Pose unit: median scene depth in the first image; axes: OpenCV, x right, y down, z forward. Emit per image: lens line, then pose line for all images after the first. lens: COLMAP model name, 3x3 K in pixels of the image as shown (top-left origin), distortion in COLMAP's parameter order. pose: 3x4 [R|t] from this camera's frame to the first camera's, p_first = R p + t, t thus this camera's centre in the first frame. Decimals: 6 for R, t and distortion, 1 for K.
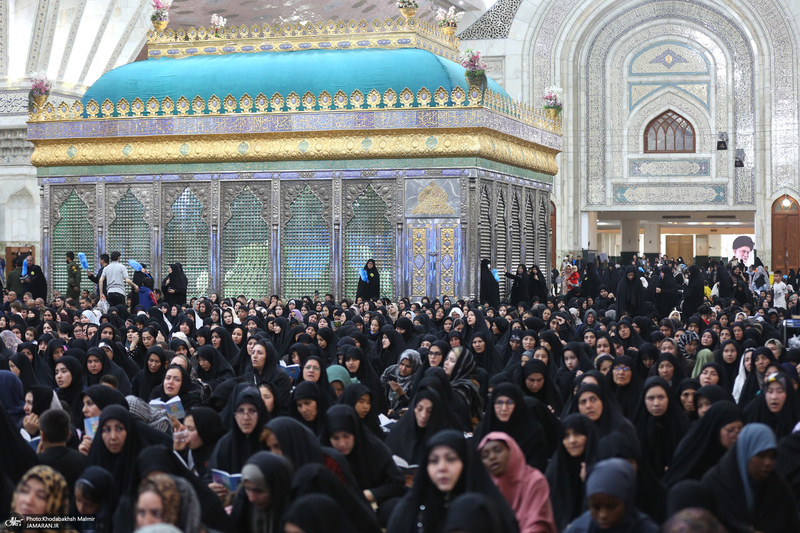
lens RADIAL K [[1727.8, 0, 400.0], [0, 1727.8, 266.5], [0, 0, 1]] dist [-0.336778, 0.147745]
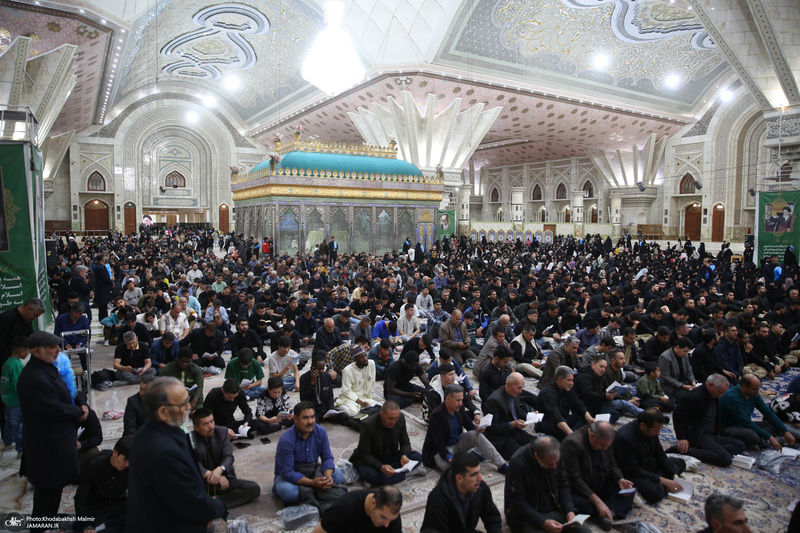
lens RADIAL K [[544.4, 0, 401.0], [0, 544.4, 254.2], [0, 0, 1]] dist [-0.052320, 0.001758]
pose [[0.667648, -0.036883, 0.743563, -0.646477], [-0.006308, 0.998456, 0.055190, -0.023776], [-0.744451, -0.041538, 0.666384, 0.417436]]
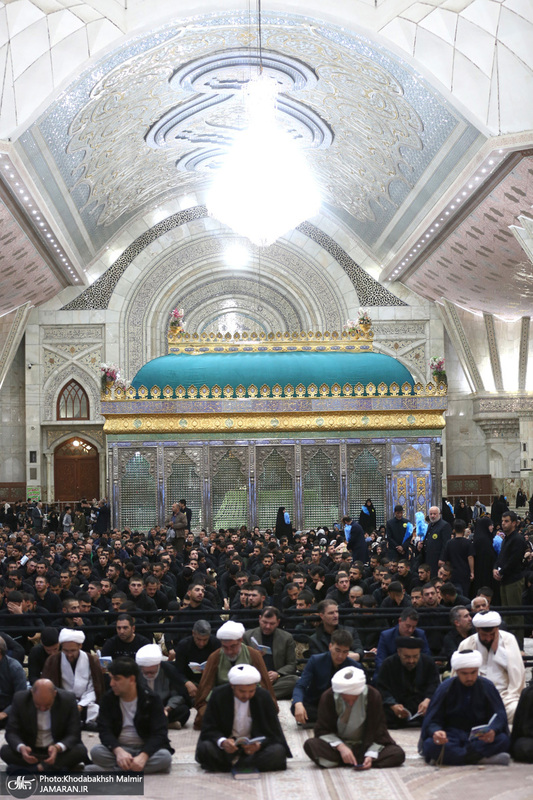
lens RADIAL K [[1599.9, 0, 266.5], [0, 1599.9, 400.0], [0, 0, 1]] dist [-0.318291, 0.162770]
pose [[0.944481, 0.002958, 0.328552, -0.524695], [0.016068, 0.998347, -0.055177, -0.014555], [-0.328173, 0.057393, 0.942873, -0.238871]]
